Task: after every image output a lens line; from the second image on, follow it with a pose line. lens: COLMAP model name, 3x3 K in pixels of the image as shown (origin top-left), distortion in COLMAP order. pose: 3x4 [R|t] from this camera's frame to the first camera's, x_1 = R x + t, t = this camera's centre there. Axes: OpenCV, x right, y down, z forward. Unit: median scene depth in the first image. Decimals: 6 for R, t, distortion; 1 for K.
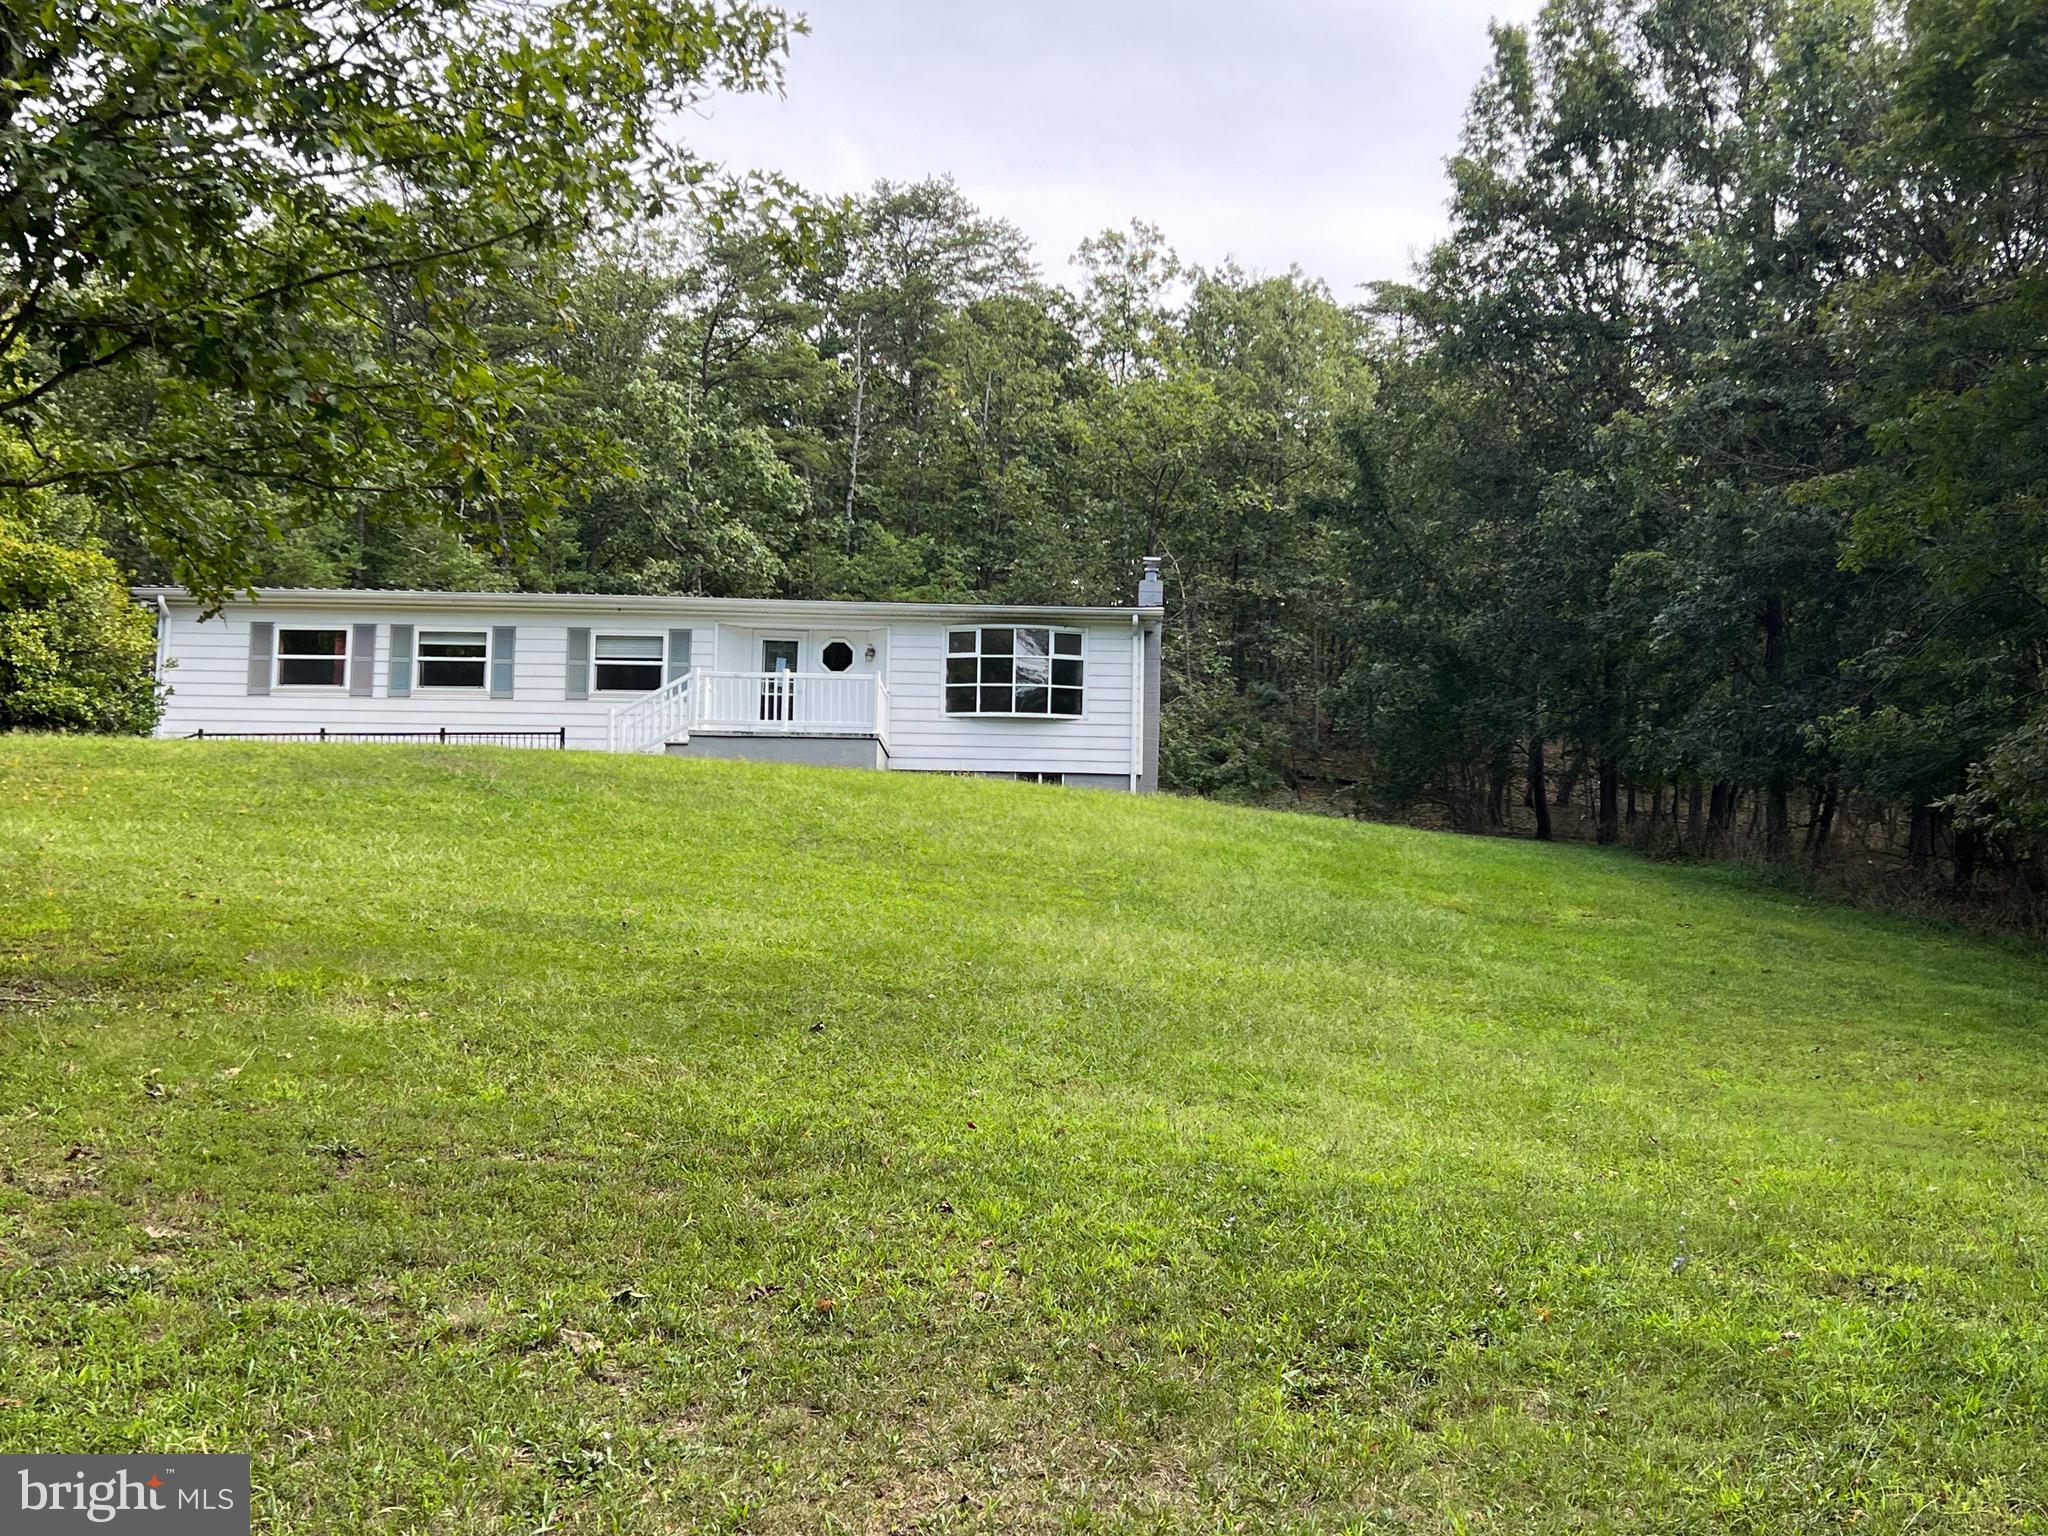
lens RADIAL K [[2268.6, 0, 1034.5], [0, 2268.6, 767.5], [0, 0, 1]] dist [0.095139, 0.000000]
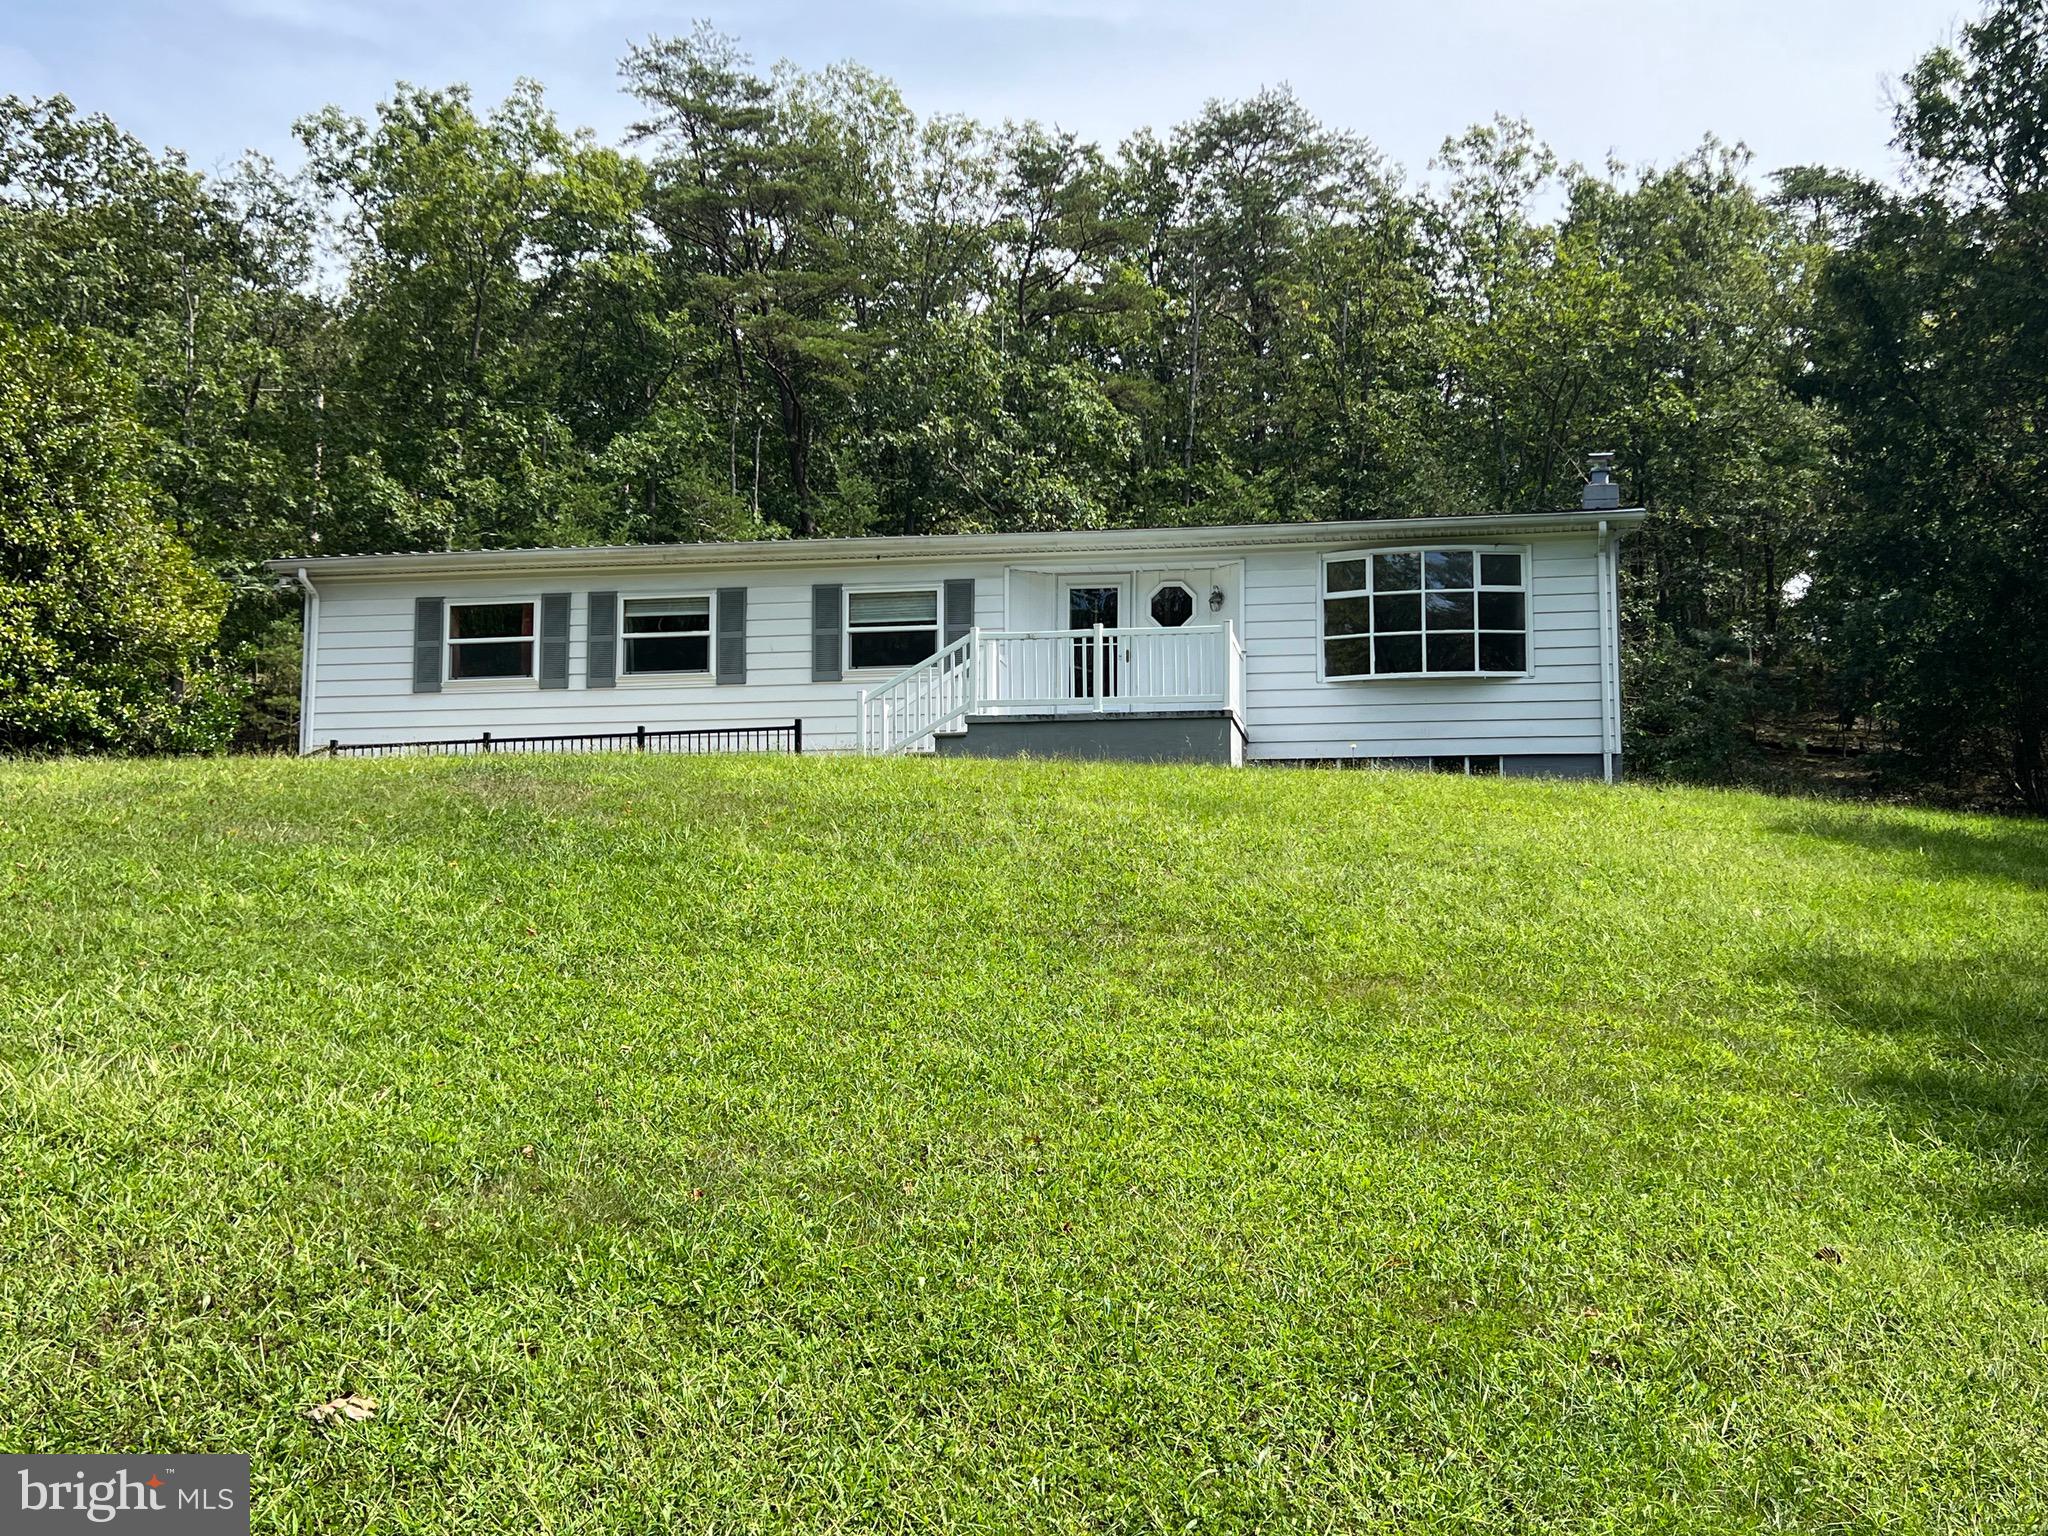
lens RADIAL K [[2067.0, 0, 1028.3], [0, 2067.0, 782.6], [0, 0, 1]] dist [0.092692, 0.000000]
pose [[0.985800, -0.035319, -0.164166, -0.025196], [0.038294, 0.999154, 0.014992, -0.004220], [0.163498, -0.021066, 0.986319, 0.338997]]
